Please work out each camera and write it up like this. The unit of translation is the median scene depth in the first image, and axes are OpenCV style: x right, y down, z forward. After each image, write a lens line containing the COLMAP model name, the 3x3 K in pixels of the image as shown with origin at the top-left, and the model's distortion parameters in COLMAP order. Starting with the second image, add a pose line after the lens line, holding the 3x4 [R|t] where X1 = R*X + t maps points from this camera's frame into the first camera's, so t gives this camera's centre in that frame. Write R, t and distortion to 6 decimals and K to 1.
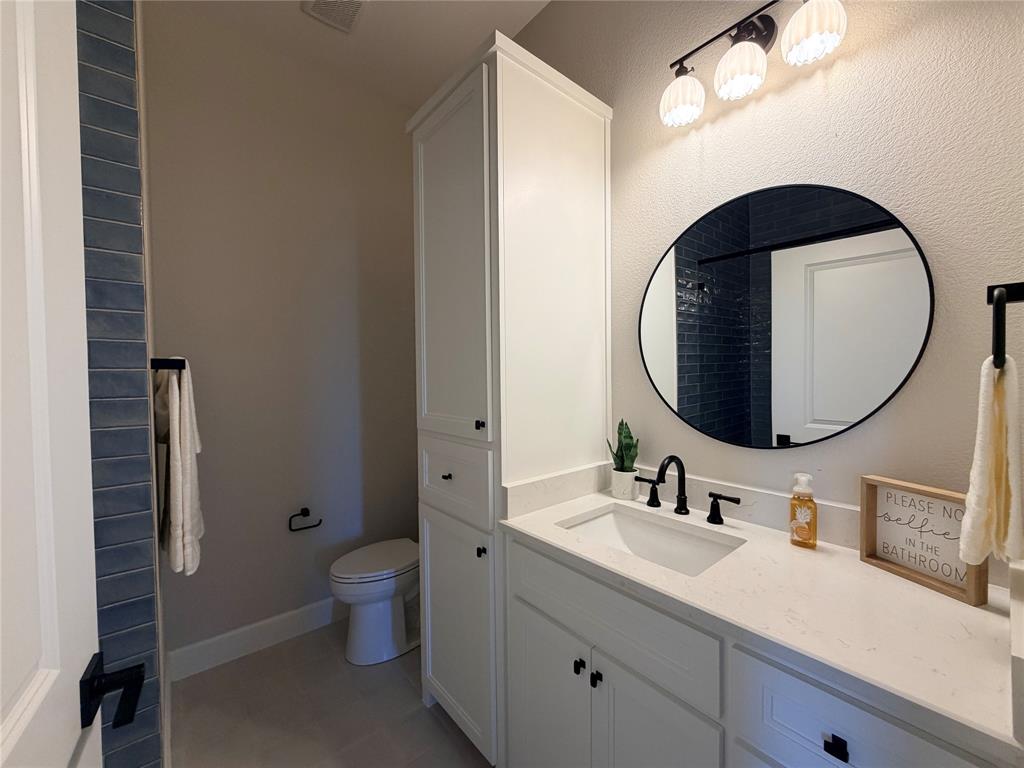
lens RADIAL K [[409.4, 0, 512.3], [0, 409.4, 382.3], [0, 0, 1]] dist [-0.000467, 0.000232]
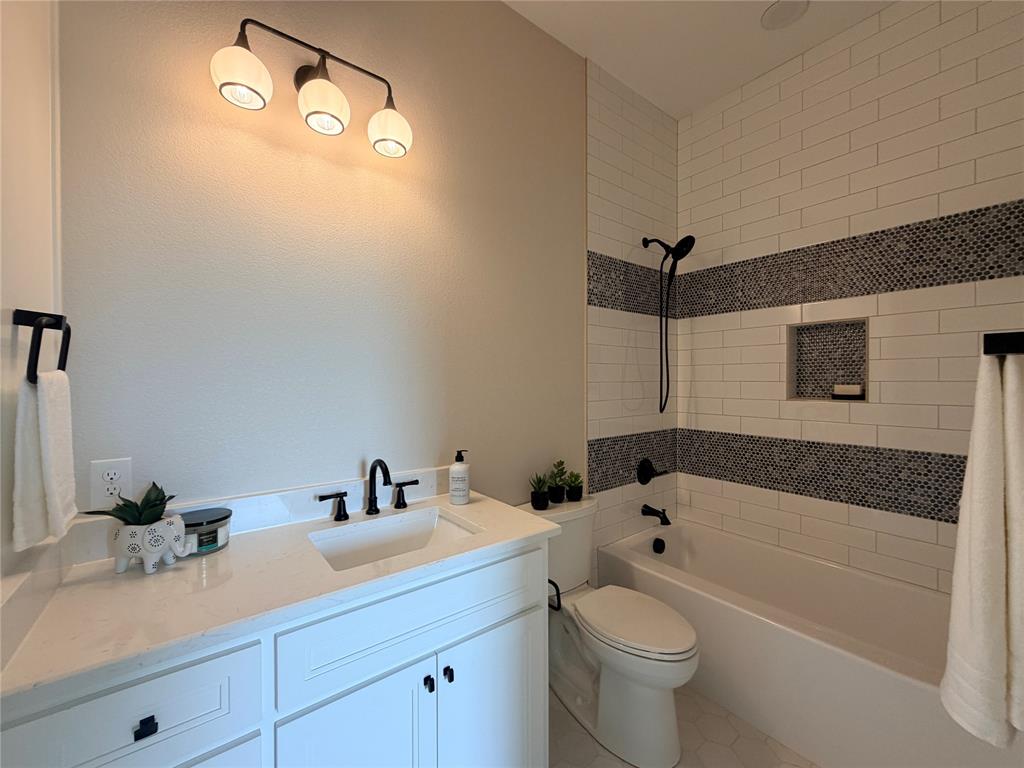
lens RADIAL K [[409.4, 0, 512.8], [0, 409.4, 382.4], [0, 0, 1]] dist [-0.000467, 0.000232]
pose [[0.042517, -0.000914, 0.999095, -0.662288], [0.025128, 0.999684, -0.000155, -0.006155], [-0.998780, 0.025112, 0.042527, 0.627112]]
